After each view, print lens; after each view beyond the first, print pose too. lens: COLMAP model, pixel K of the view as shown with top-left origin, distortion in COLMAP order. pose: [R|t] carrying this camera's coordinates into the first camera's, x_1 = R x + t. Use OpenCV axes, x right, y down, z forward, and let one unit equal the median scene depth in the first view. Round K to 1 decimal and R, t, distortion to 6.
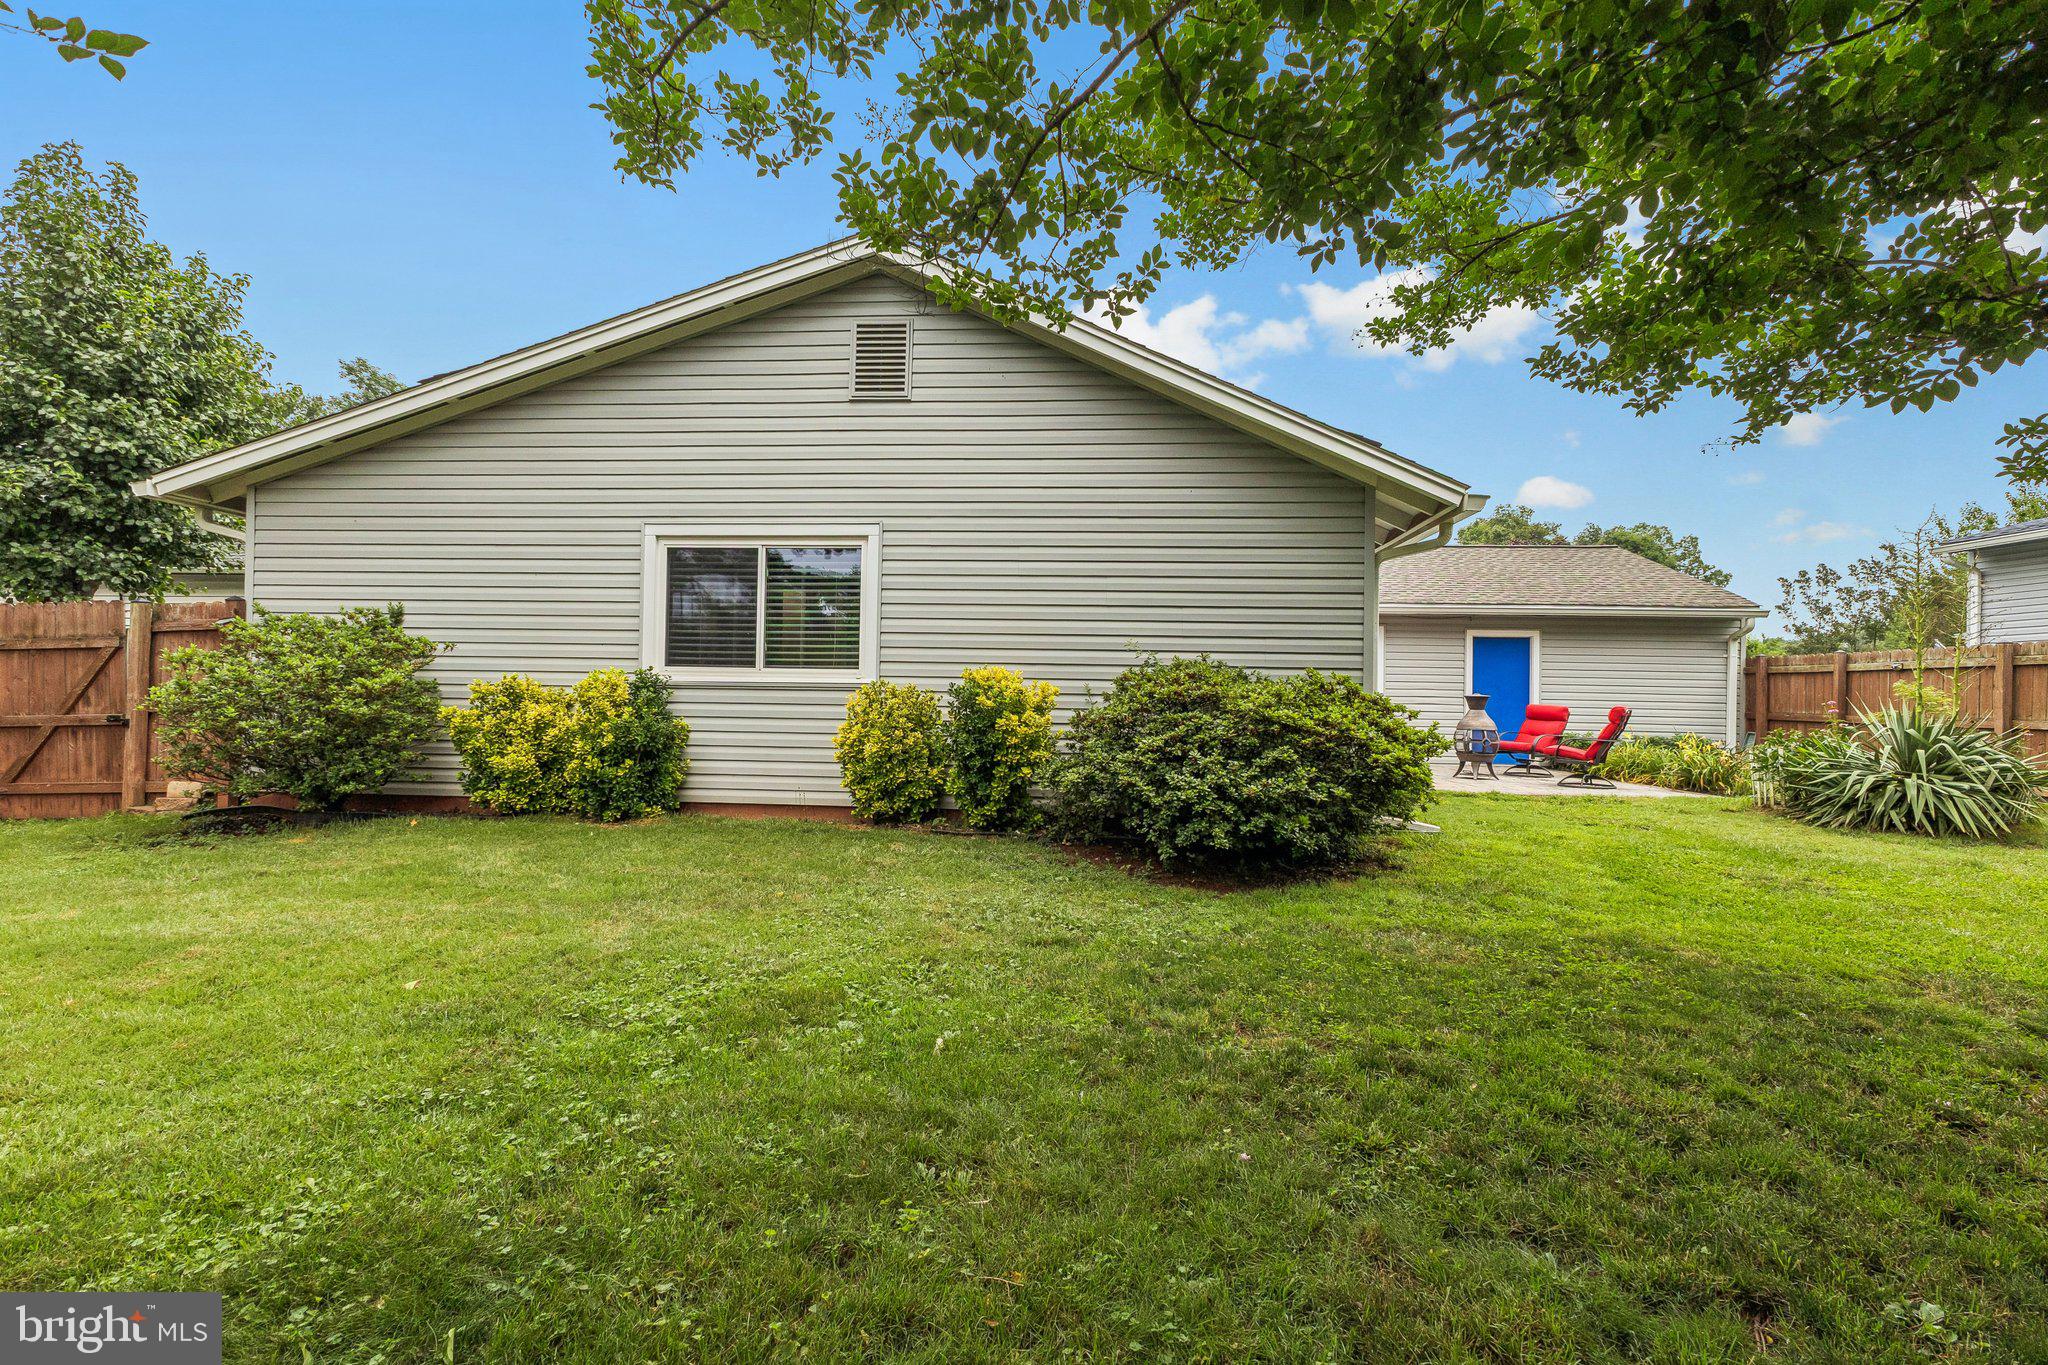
lens RADIAL K [[898.6, 0, 1020.0], [0, 898.6, 673.0], [0, 0, 1]] dist [0.007198, 0.000169]
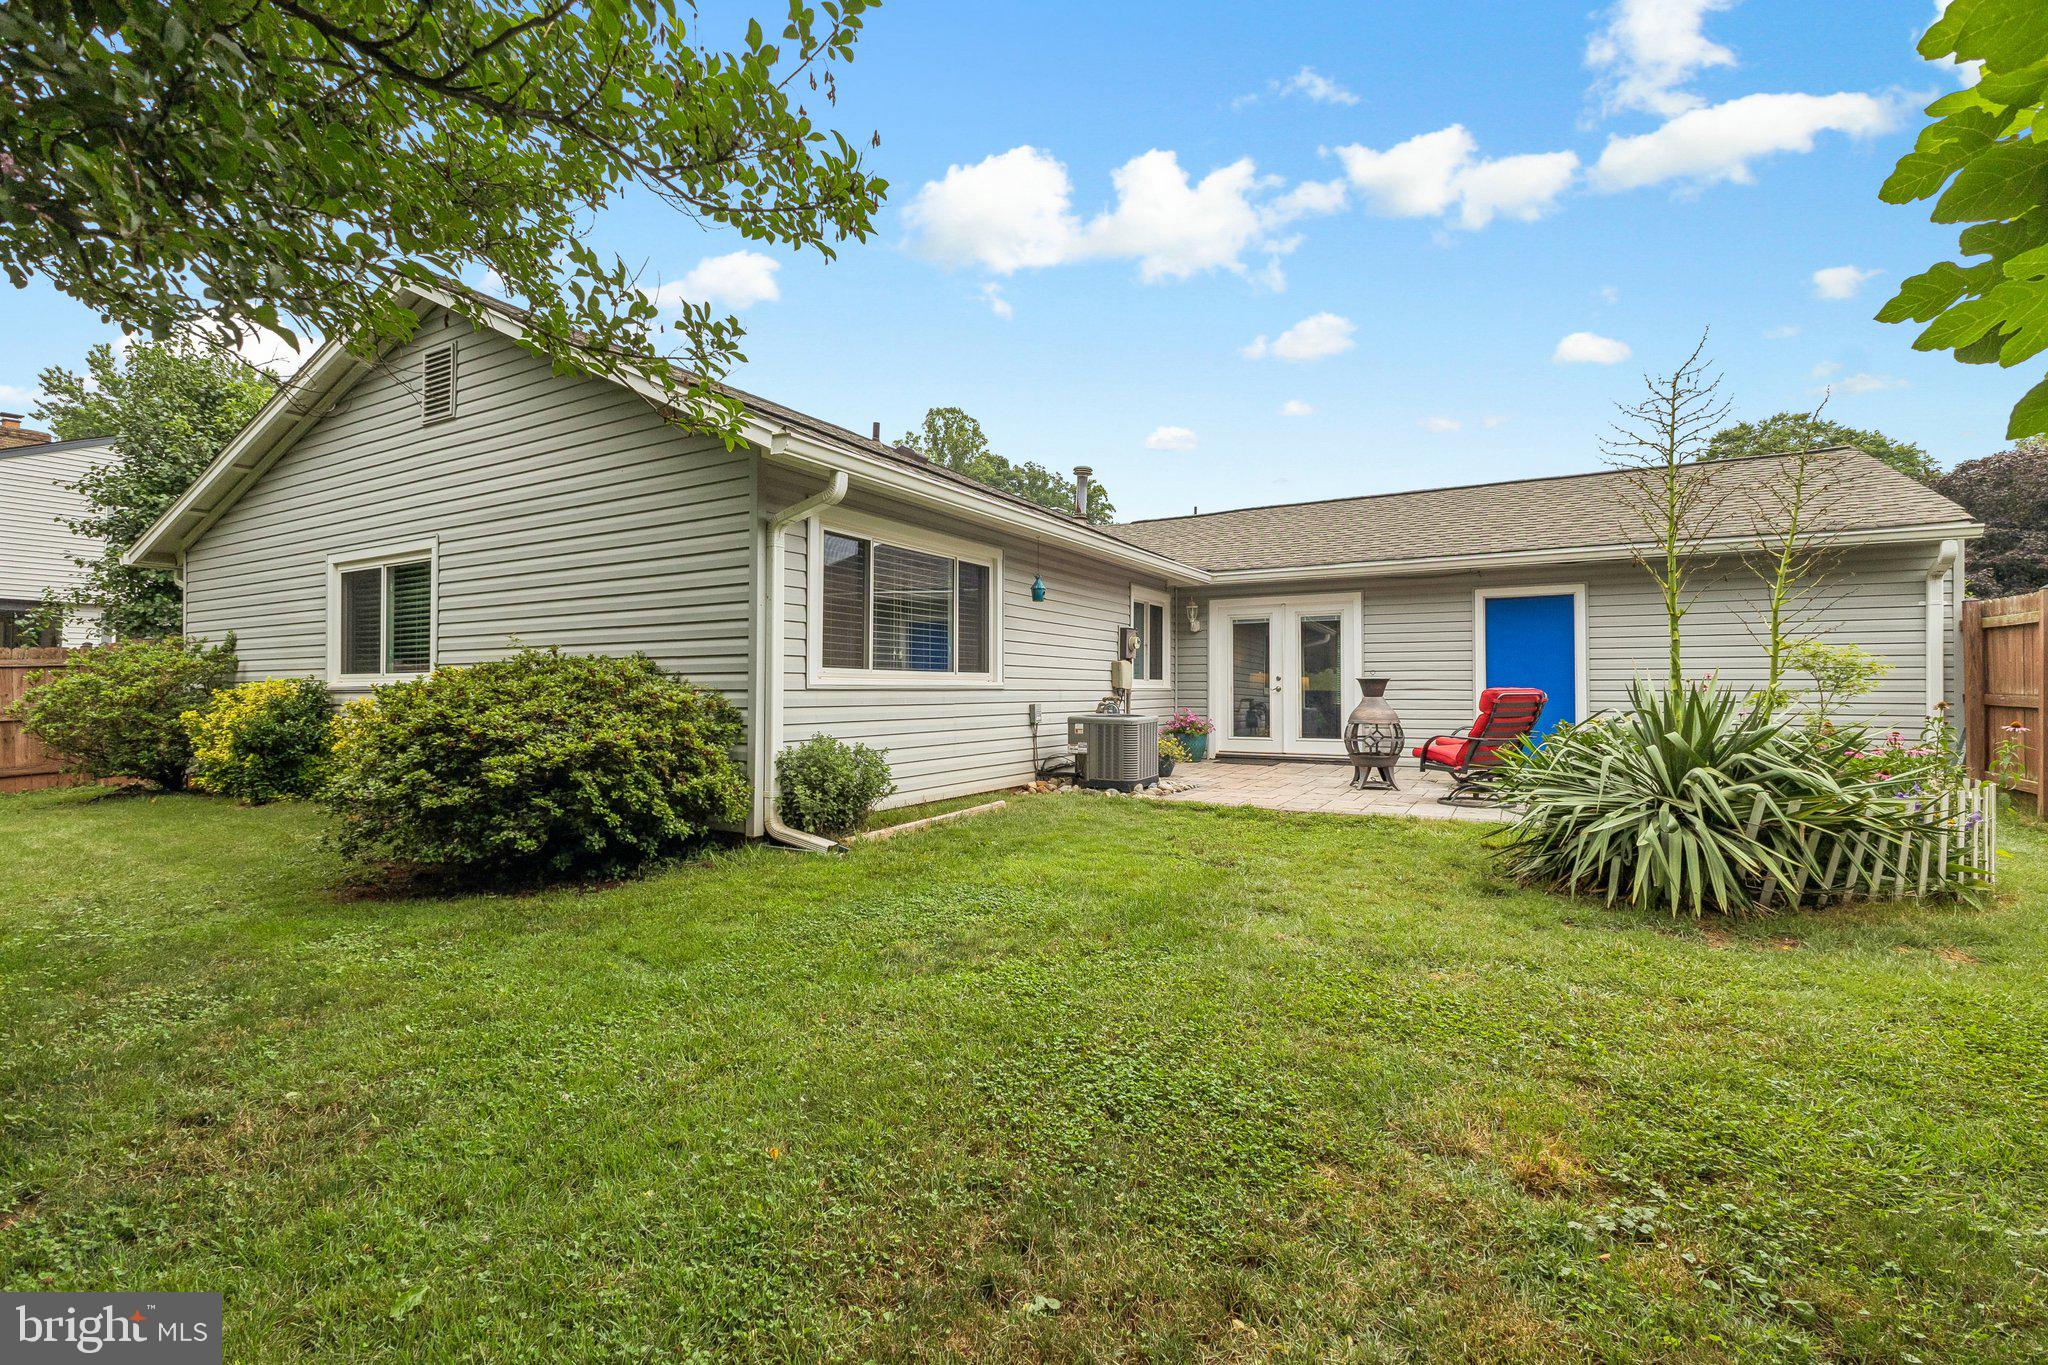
lens RADIAL K [[898.6, 0, 1020.0], [0, 898.6, 673.0], [0, 0, 1]] dist [0.007198, 0.000169]
pose [[0.905841, -0.027654, -0.422713, 0.511678], [0.031439, 0.999504, 0.001984, 0.009255], [0.422449, -0.015086, 0.906261, 0.171997]]
